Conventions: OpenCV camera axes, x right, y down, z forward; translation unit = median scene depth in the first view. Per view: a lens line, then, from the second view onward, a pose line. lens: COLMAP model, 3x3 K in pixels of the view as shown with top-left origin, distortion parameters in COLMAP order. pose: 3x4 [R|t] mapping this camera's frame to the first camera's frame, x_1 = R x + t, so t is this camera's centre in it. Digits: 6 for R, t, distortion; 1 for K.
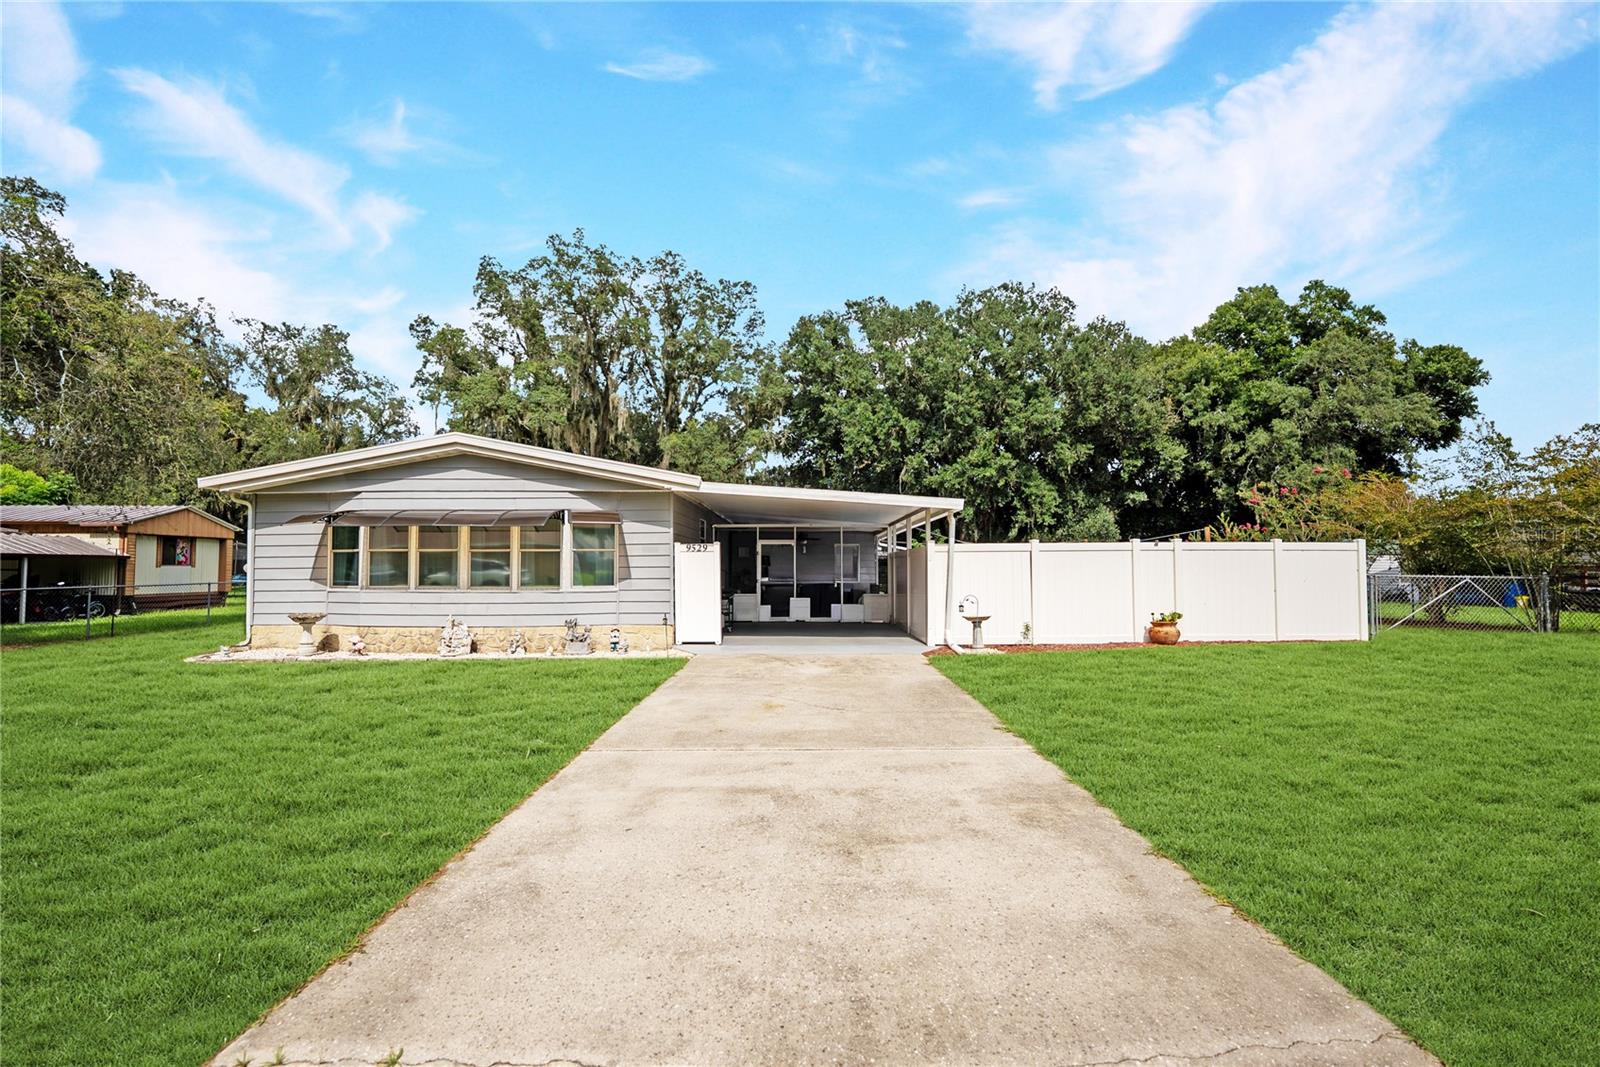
lens RADIAL K [[654.7, 0, 800.8], [0, 654.7, 543.1], [0, 0, 1]] dist [-0.020061, 0.000435]
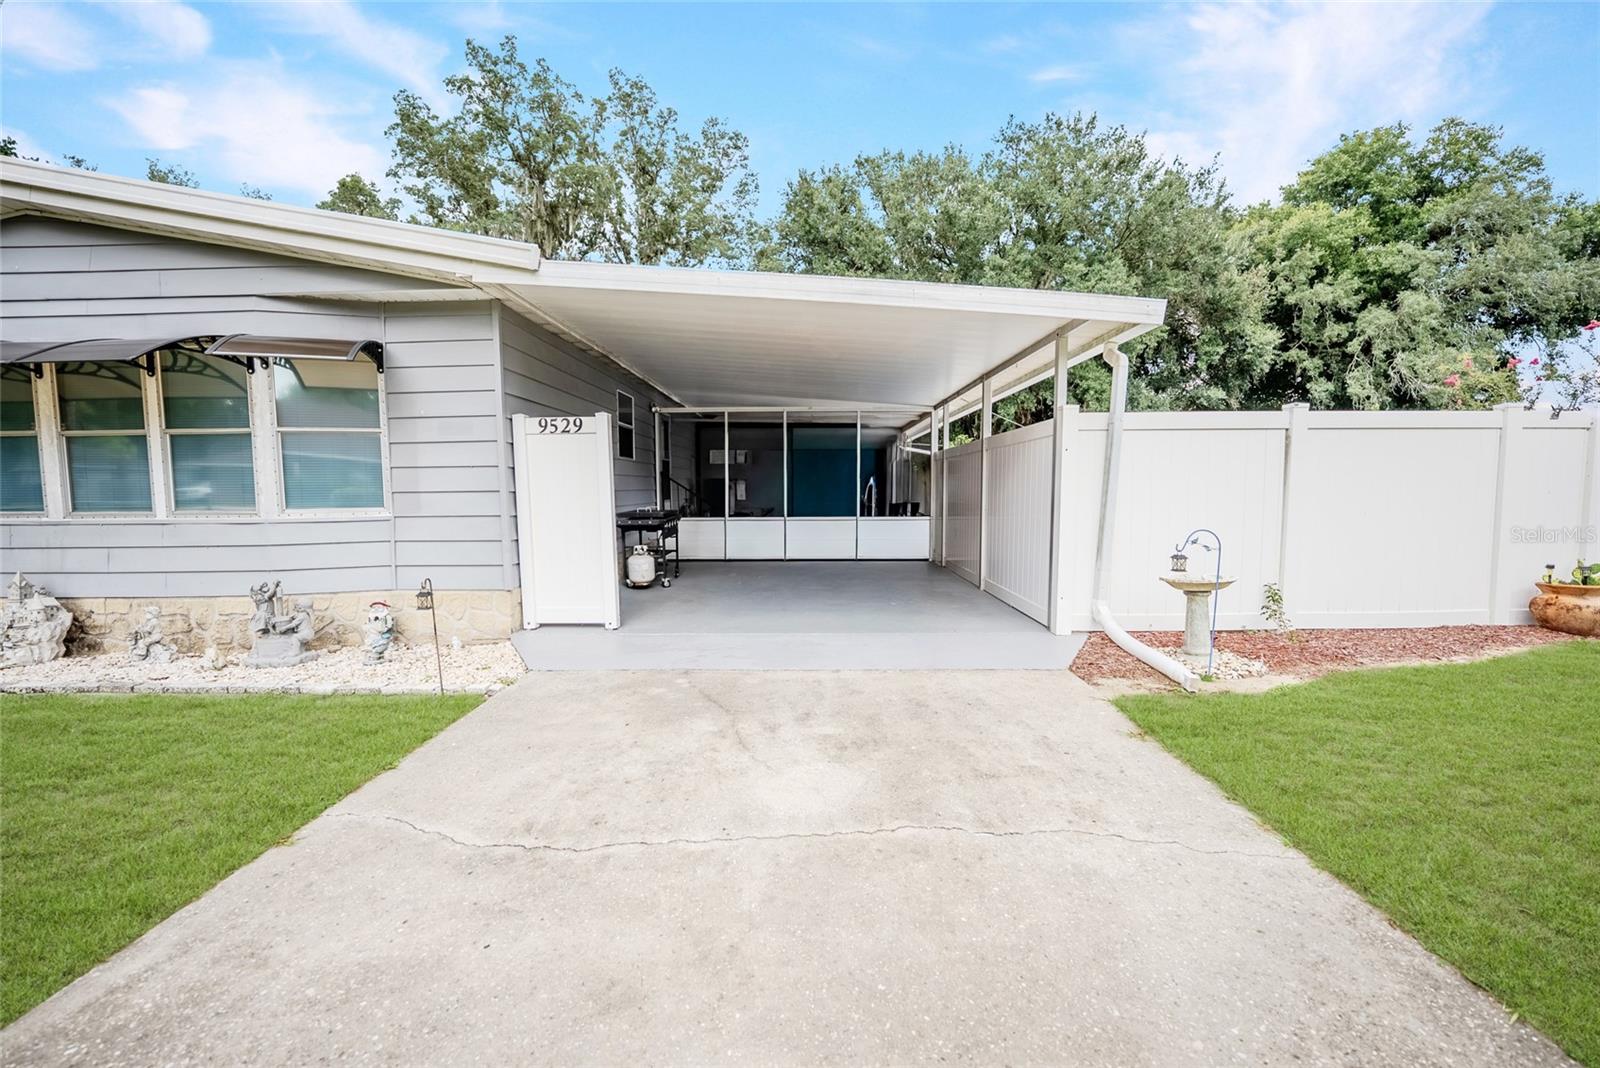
lens RADIAL K [[654.7, 0, 799.9], [0, 654.7, 537.6], [0, 0, 1]] dist [-0.020061, 0.000435]
pose [[0.999966, -0.002181, -0.007996, 0.004638], [0.003109, 0.993009, 0.117994, 0.010320], [0.007682, -0.118015, 0.992982, 0.170278]]
